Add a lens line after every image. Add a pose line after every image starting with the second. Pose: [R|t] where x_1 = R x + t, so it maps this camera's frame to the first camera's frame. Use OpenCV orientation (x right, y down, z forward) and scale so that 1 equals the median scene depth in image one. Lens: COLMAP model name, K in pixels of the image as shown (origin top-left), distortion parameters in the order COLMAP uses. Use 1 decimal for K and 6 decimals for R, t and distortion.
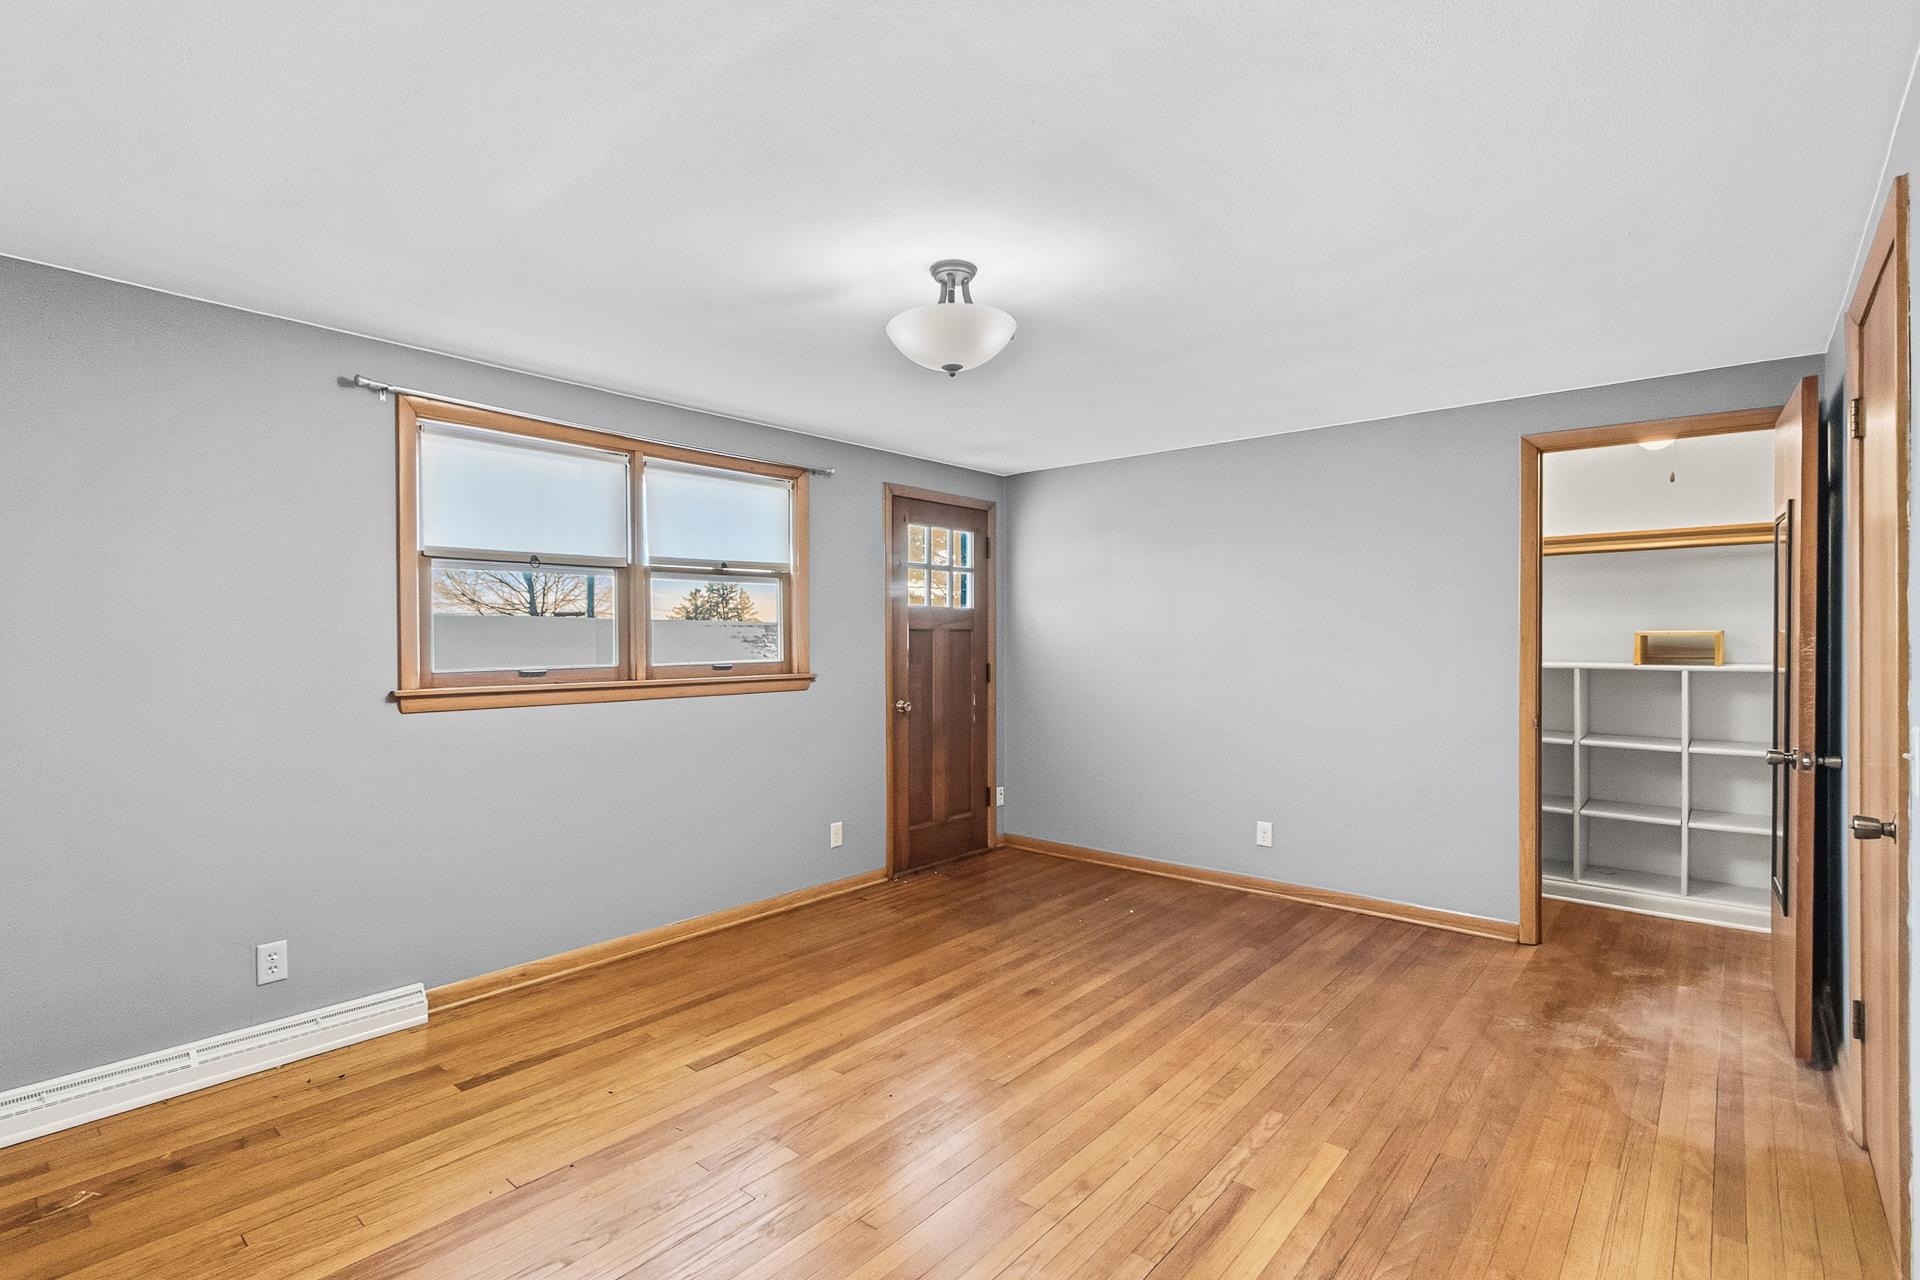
lens RADIAL K [[884.1, 0, 953.8], [0, 884.1, 647.4], [0, 0, 1]] dist [0.002821, 0.000028]
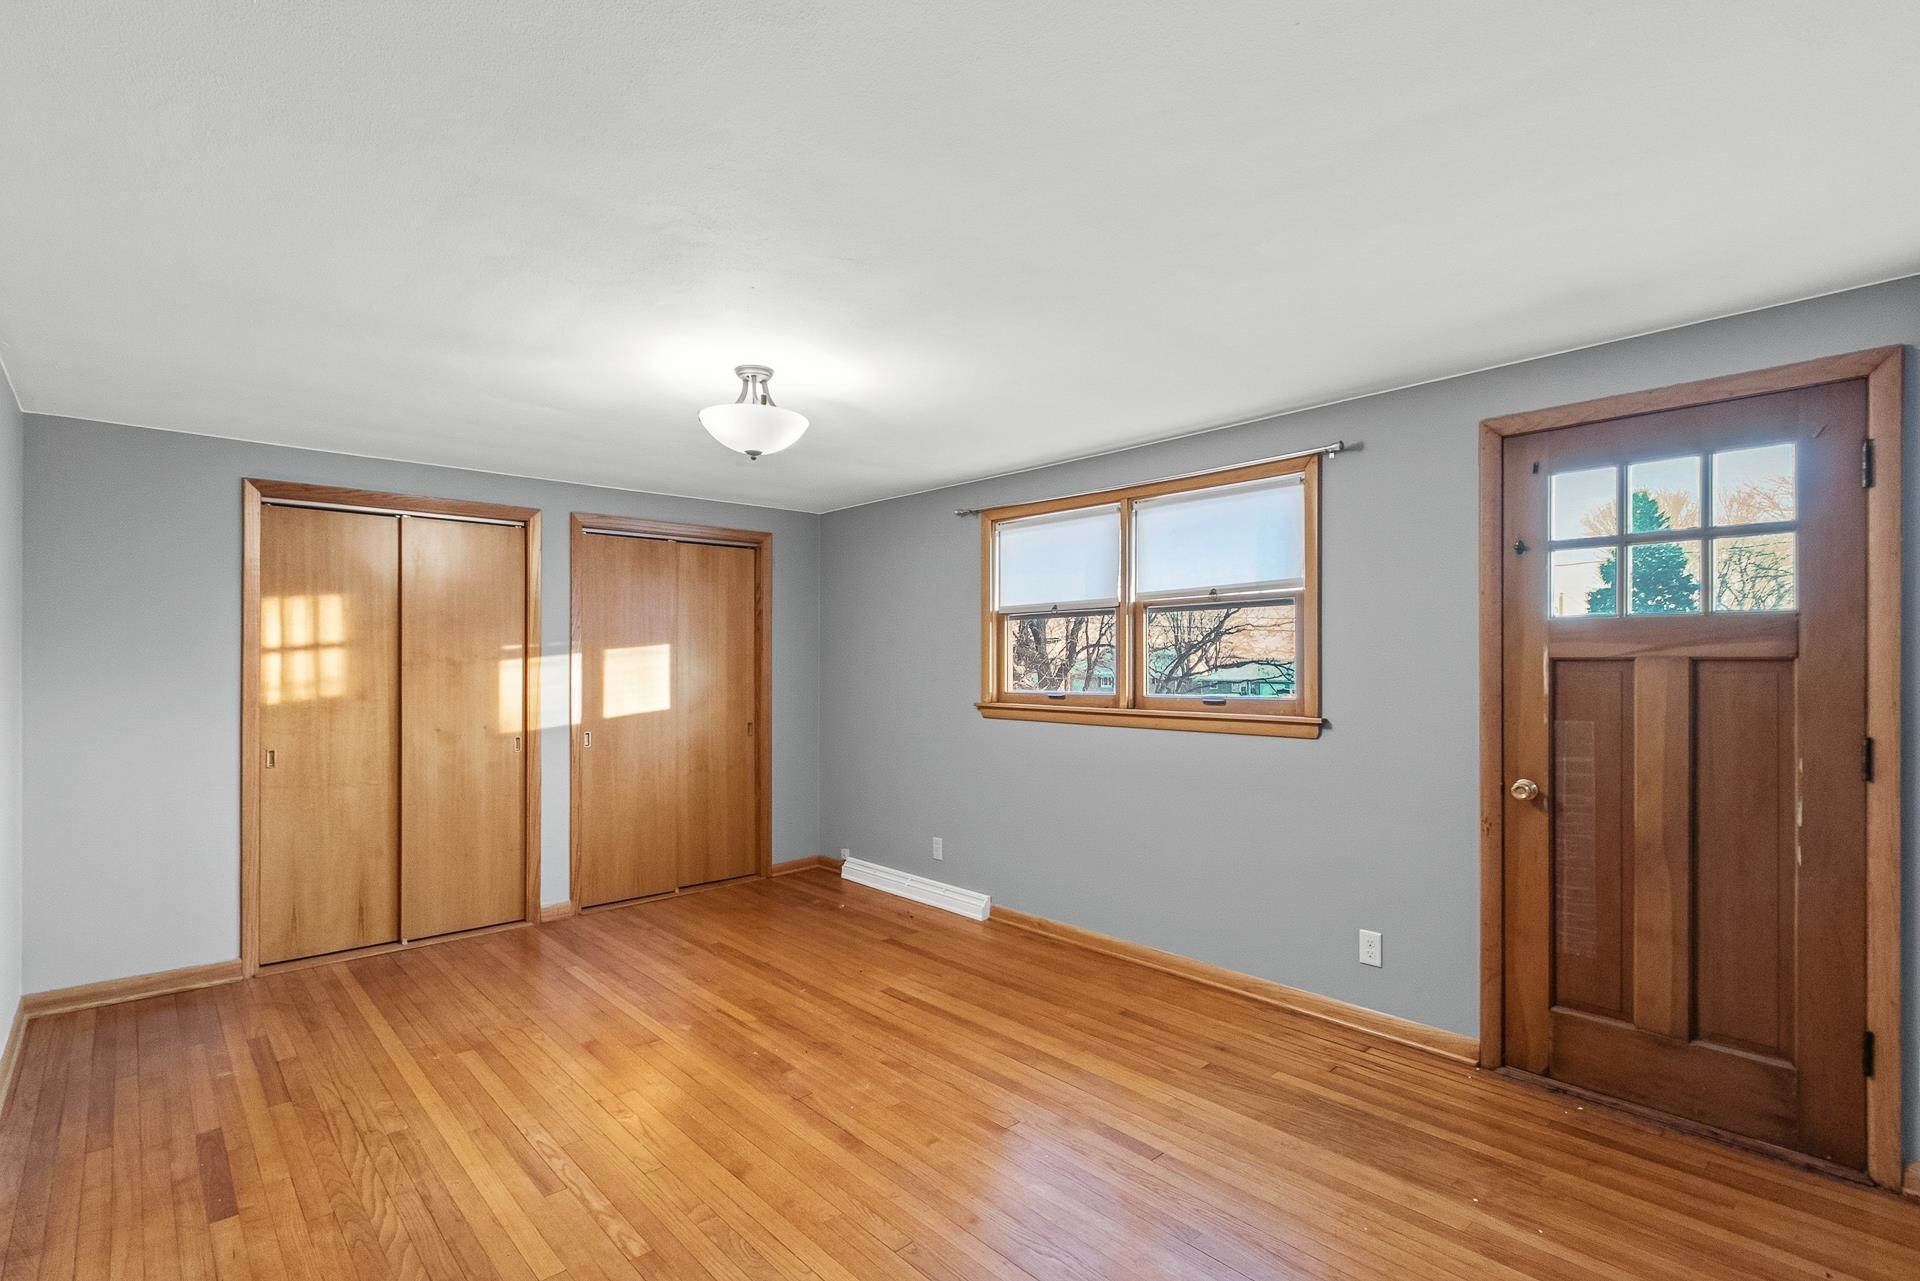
lens RADIAL K [[920.4, 0, 959.2], [0, 920.4, 658.6], [0, 0, 1]] dist [0.003674, 0.000373]
pose [[-0.122139, 0.000879, -0.992513, 0.746885], [-0.008461, 0.999962, 0.001927, -0.023670], [0.992477, 0.008633, -0.122127, 0.876717]]
